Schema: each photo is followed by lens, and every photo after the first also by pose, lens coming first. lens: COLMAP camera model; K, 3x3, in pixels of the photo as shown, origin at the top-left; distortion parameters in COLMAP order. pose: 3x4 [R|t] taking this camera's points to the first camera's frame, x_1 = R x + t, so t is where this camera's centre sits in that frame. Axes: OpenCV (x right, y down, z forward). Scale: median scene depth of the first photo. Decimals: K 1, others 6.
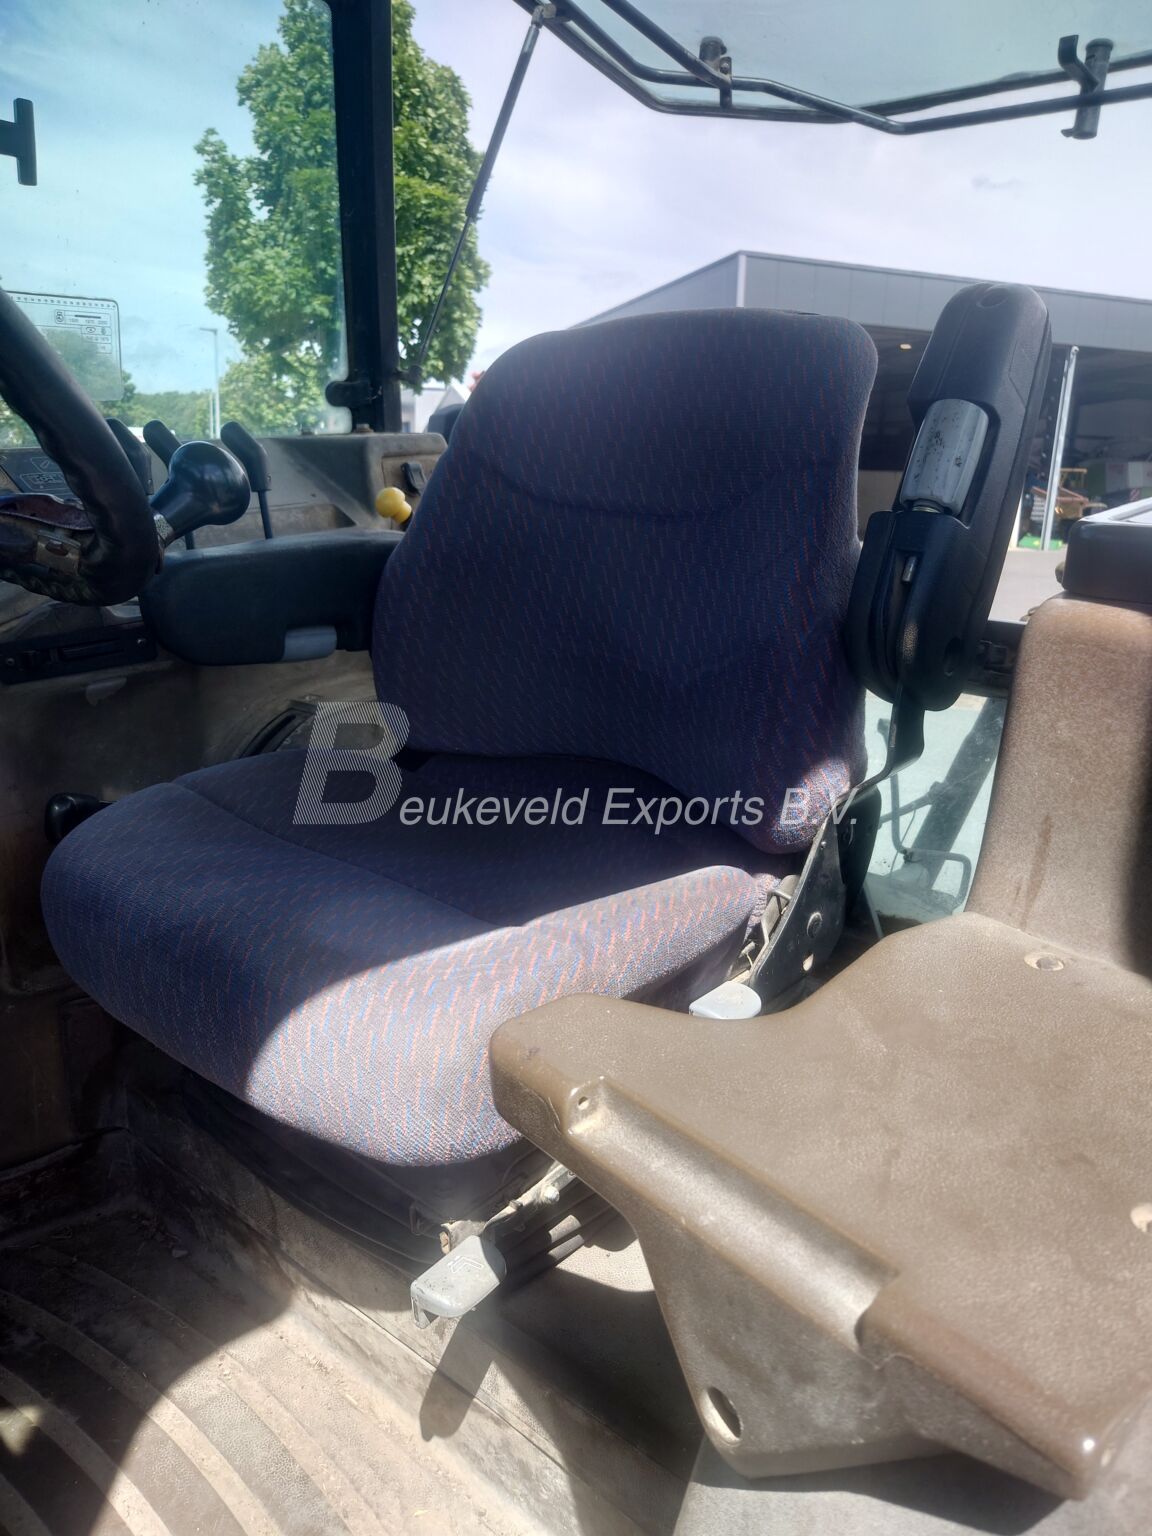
lens RADIAL K [[1130.3, 0, 596.3], [0, 1130.3, 763.7], [0, 0, 1]] dist [-0.003767, 0.007111]
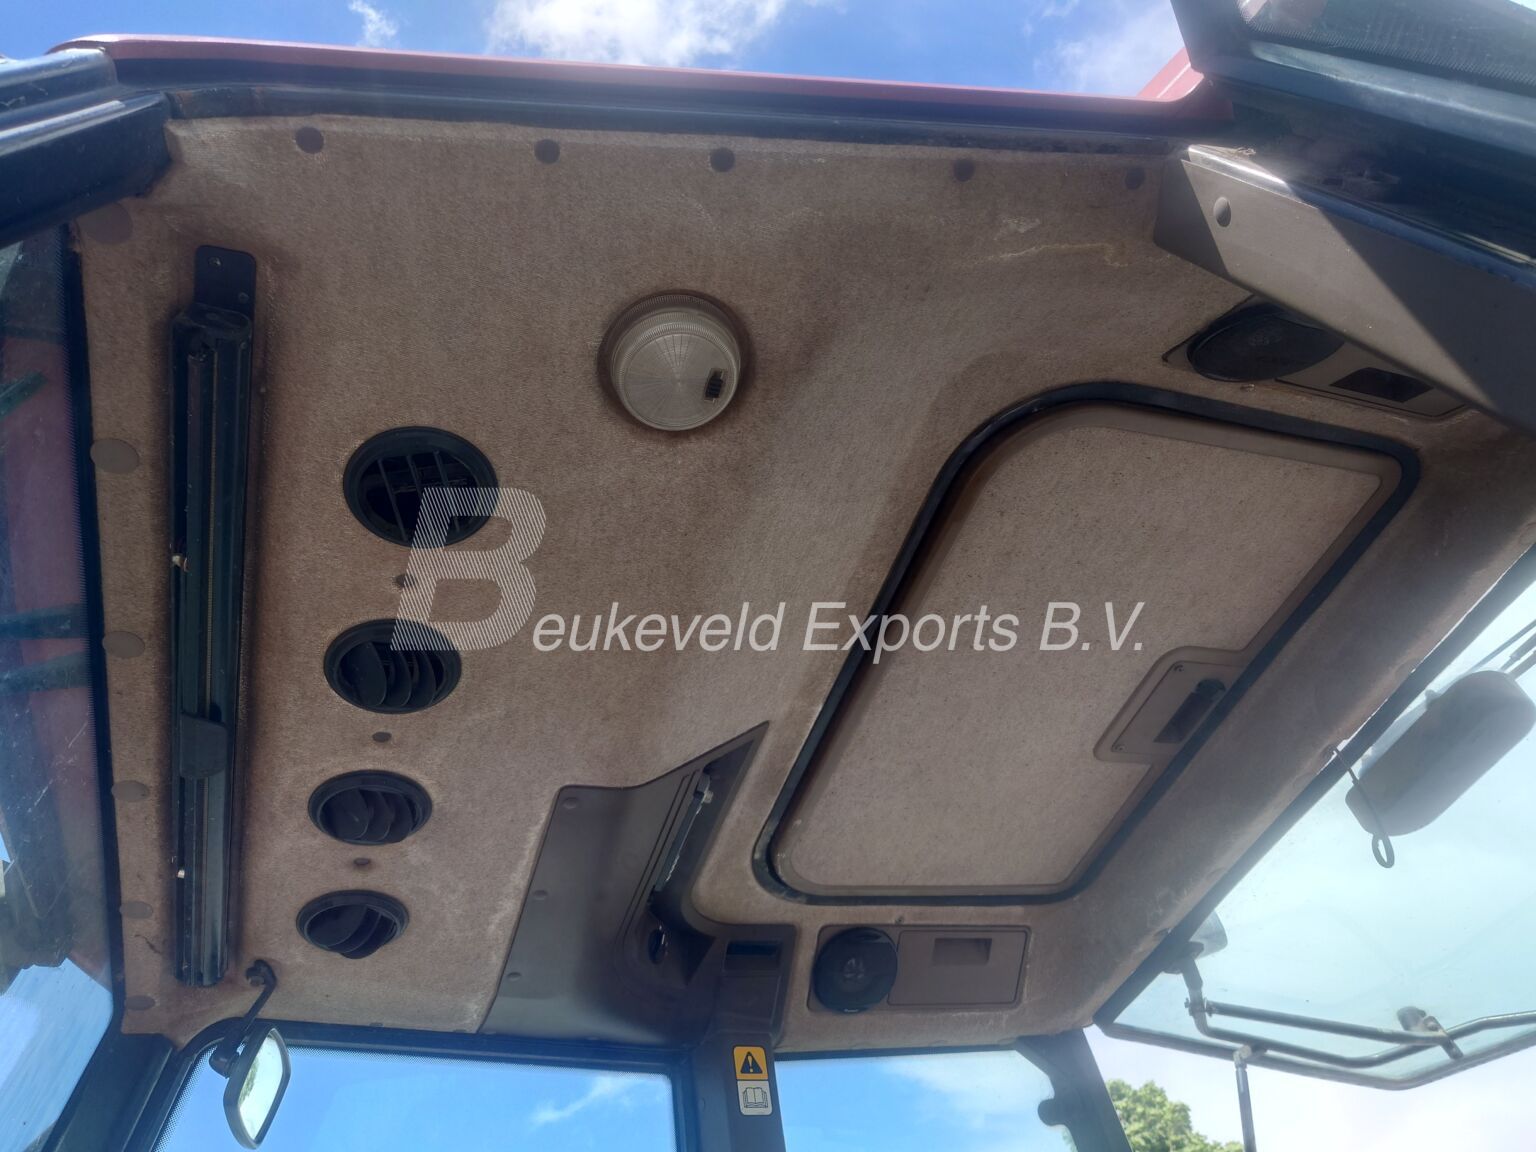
lens RADIAL K [[1130.3, 0, 751.6], [0, 1130.3, 571.5], [0, 0, 1]] dist [-0.003767, 0.007111]
pose [[0.825838, -0.515898, -0.227685, 0.049691], [0.048428, 0.467156, -0.882848, 0.071146], [0.561824, 0.718063, 0.410779, -0.071912]]
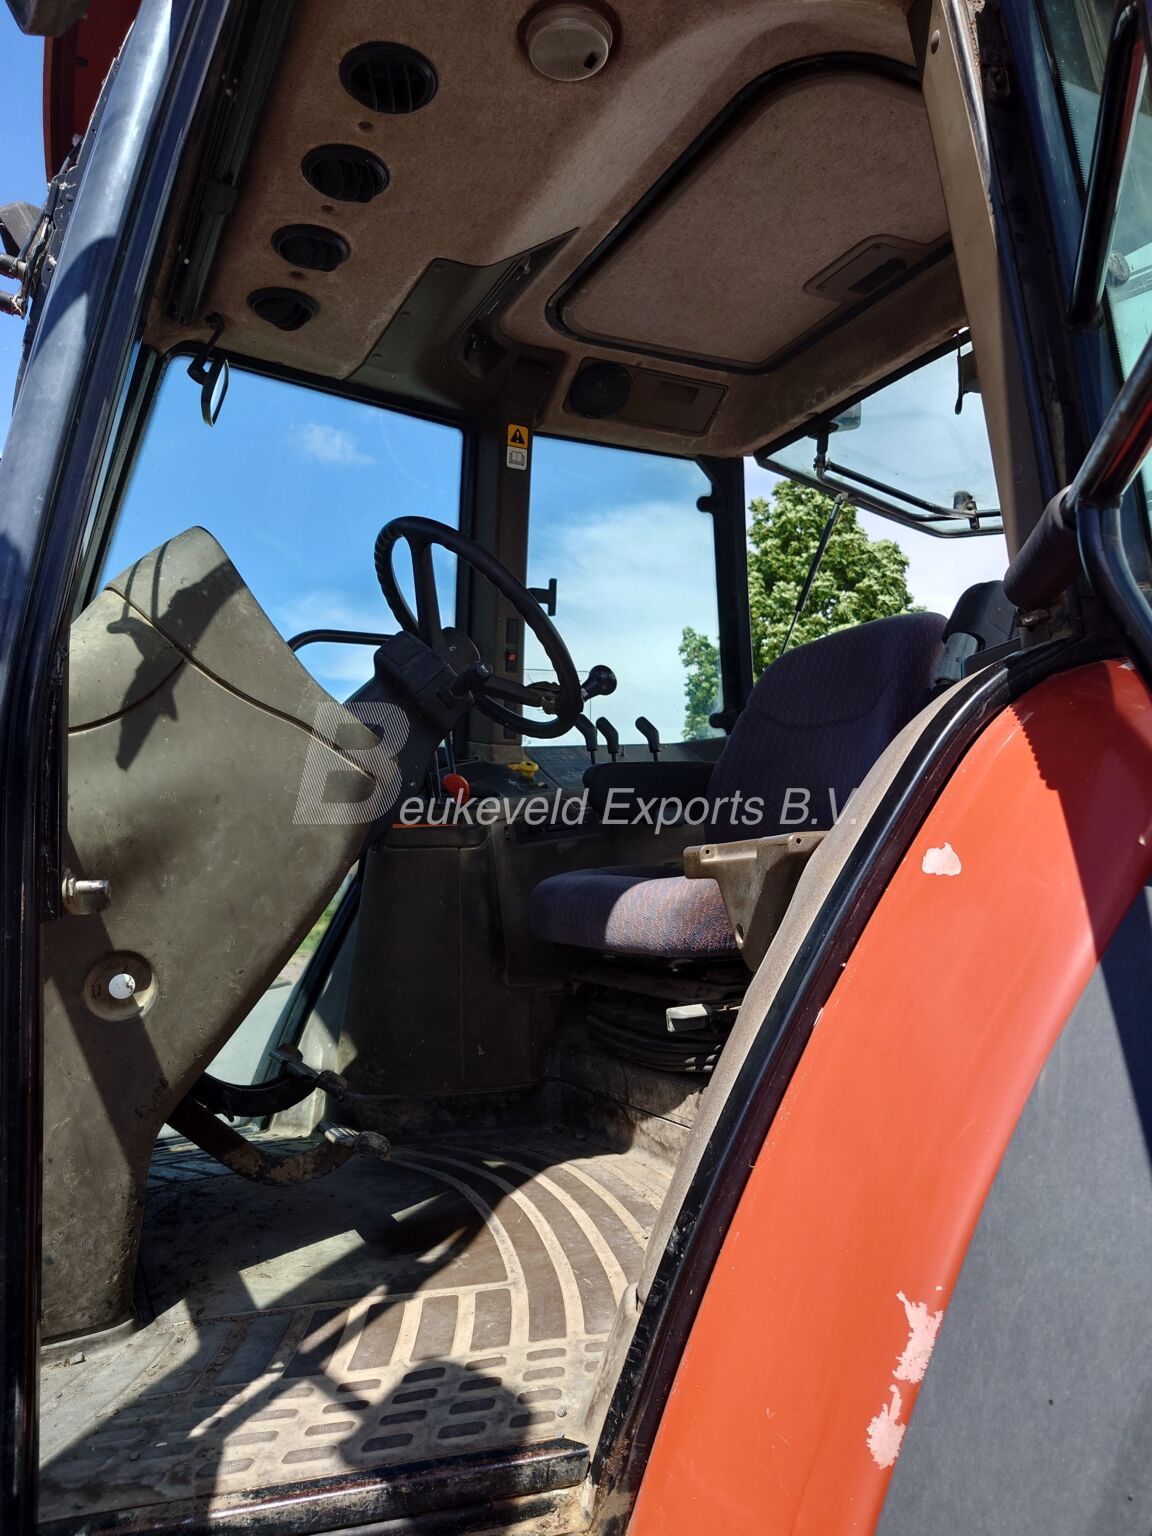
lens RADIAL K [[1130.3, 0, 596.3], [0, 1130.3, 763.7], [0, 0, 1]] dist [-0.003767, 0.007111]
pose [[0.920850, -0.075105, -0.382615, 0.209257], [-0.067830, 0.935456, -0.346874, 0.279894], [0.383971, 0.345372, 0.856320, -0.392487]]
